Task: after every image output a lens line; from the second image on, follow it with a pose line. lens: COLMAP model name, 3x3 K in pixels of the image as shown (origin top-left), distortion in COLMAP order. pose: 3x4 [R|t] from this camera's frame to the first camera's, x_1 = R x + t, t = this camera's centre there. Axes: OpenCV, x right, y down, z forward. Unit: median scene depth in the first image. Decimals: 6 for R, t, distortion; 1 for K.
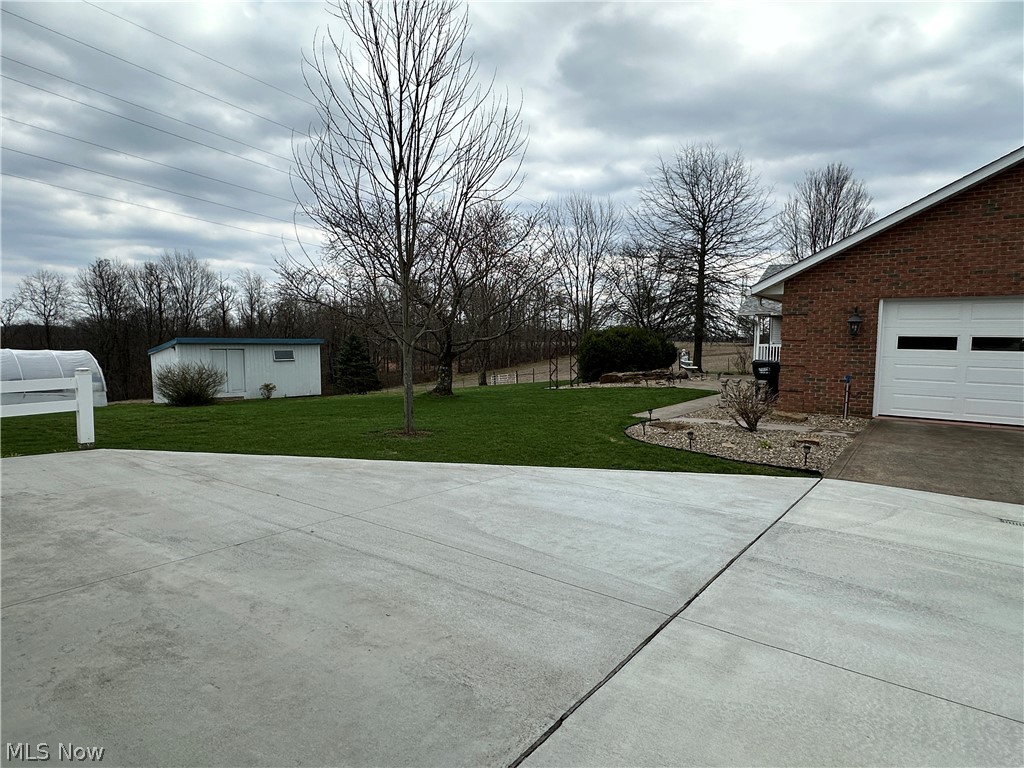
lens RADIAL K [[576.4, 0, 510.3], [0, 576.4, 384.5], [0, 0, 1]] dist [-0.002931, 0.001053]
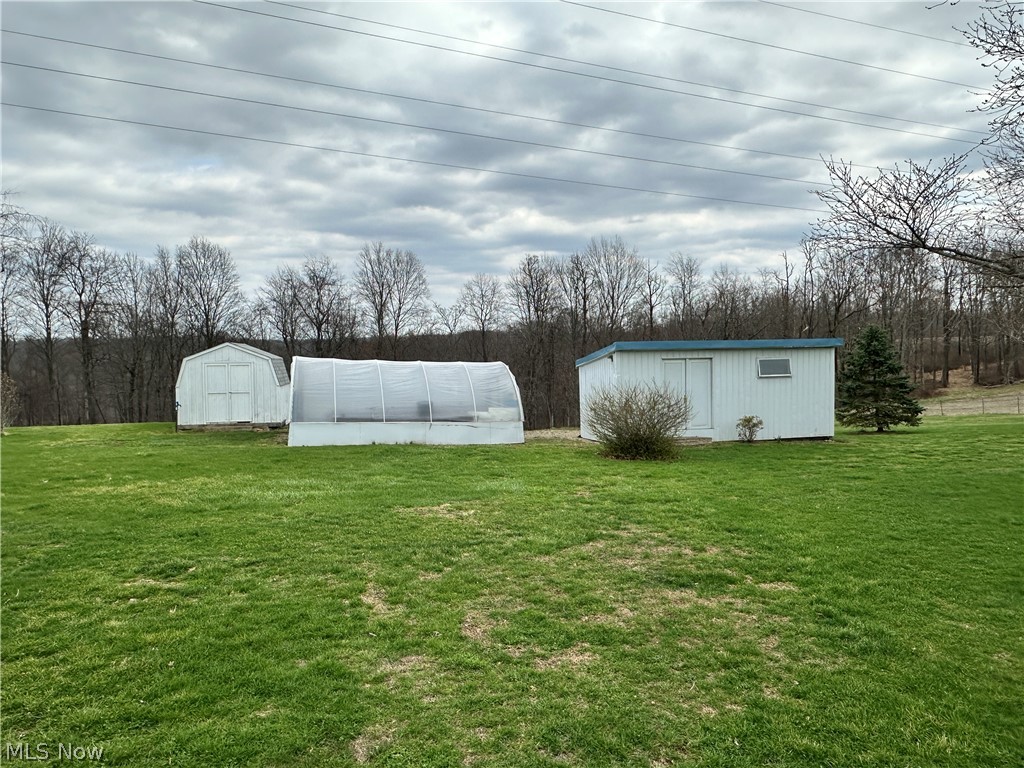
lens RADIAL K [[685.6, 0, 510.9], [0, 685.6, 384.2], [0, 0, 1]] dist [-0.000540, -0.000309]
pose [[0.797587, 0.017370, -0.602953, -0.079401], [-0.024388, 0.999697, -0.003462, -0.010481], [0.602710, 0.017466, 0.797769, 0.121388]]
